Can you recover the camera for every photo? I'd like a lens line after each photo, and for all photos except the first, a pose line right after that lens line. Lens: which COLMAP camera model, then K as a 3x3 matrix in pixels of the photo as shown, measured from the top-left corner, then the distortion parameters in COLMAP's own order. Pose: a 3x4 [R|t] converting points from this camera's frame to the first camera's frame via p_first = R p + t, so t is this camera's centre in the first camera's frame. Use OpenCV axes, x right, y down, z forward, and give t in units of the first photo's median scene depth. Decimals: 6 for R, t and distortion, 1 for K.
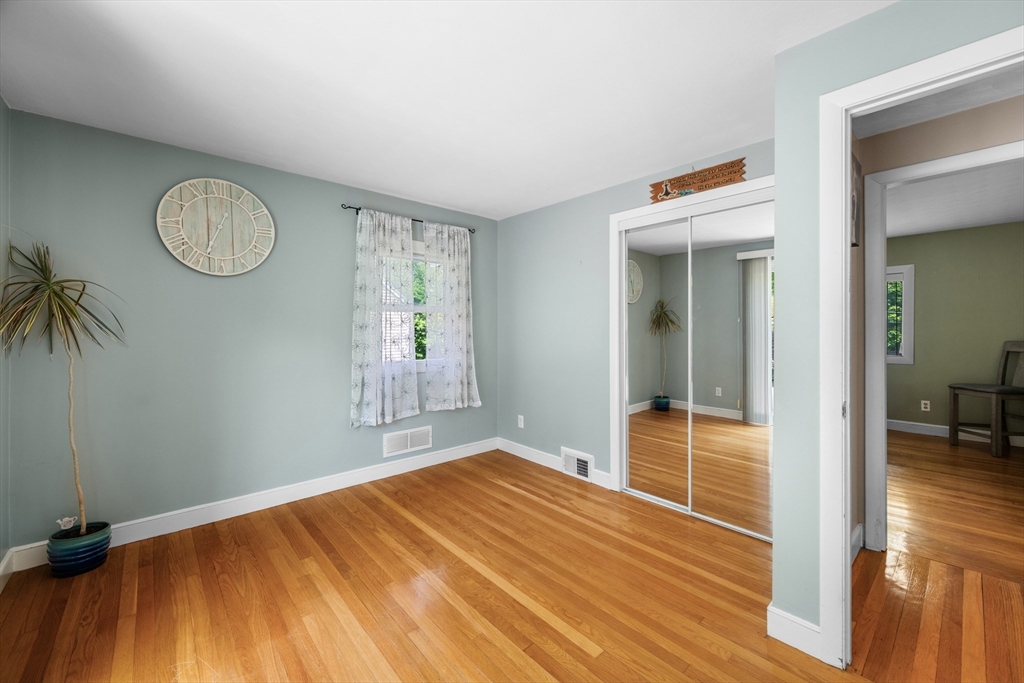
lens RADIAL K [[408.7, 0, 515.0], [0, 408.7, 334.9], [0, 0, 1]] dist [0.000139, 0.000317]
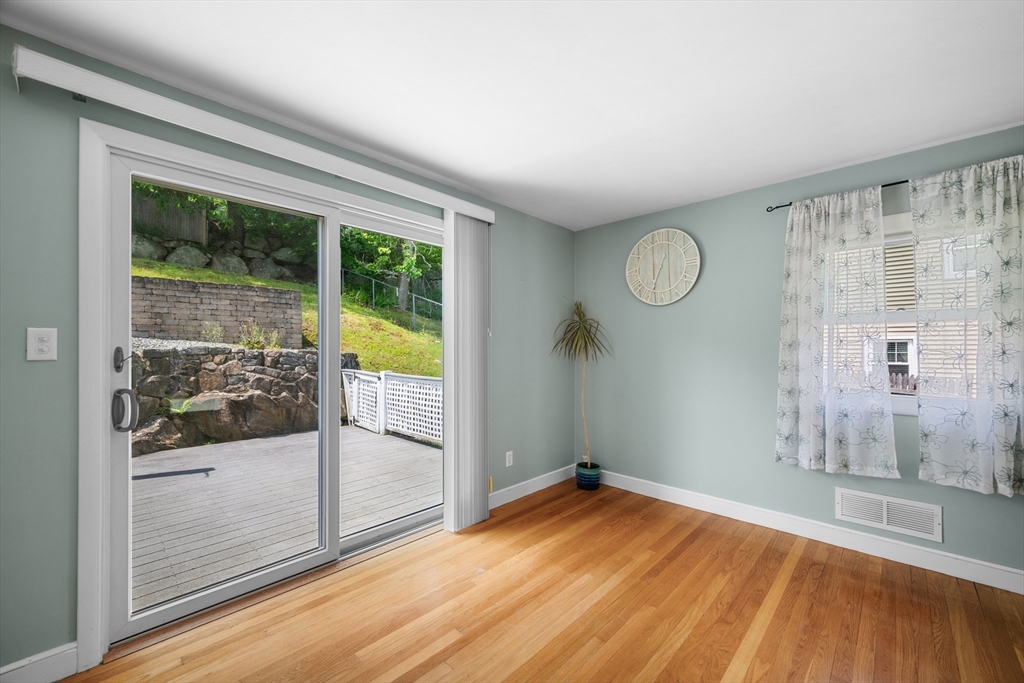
lens RADIAL K [[405.8, 0, 511.5], [0, 405.8, 347.8], [0, 0, 1]] dist [0.000763, 0.000193]
pose [[0.076888, 0.002954, -0.997035, 0.458526], [-0.013887, 0.999902, 0.001891, -0.008568], [0.996943, 0.013701, 0.076921, 0.414722]]
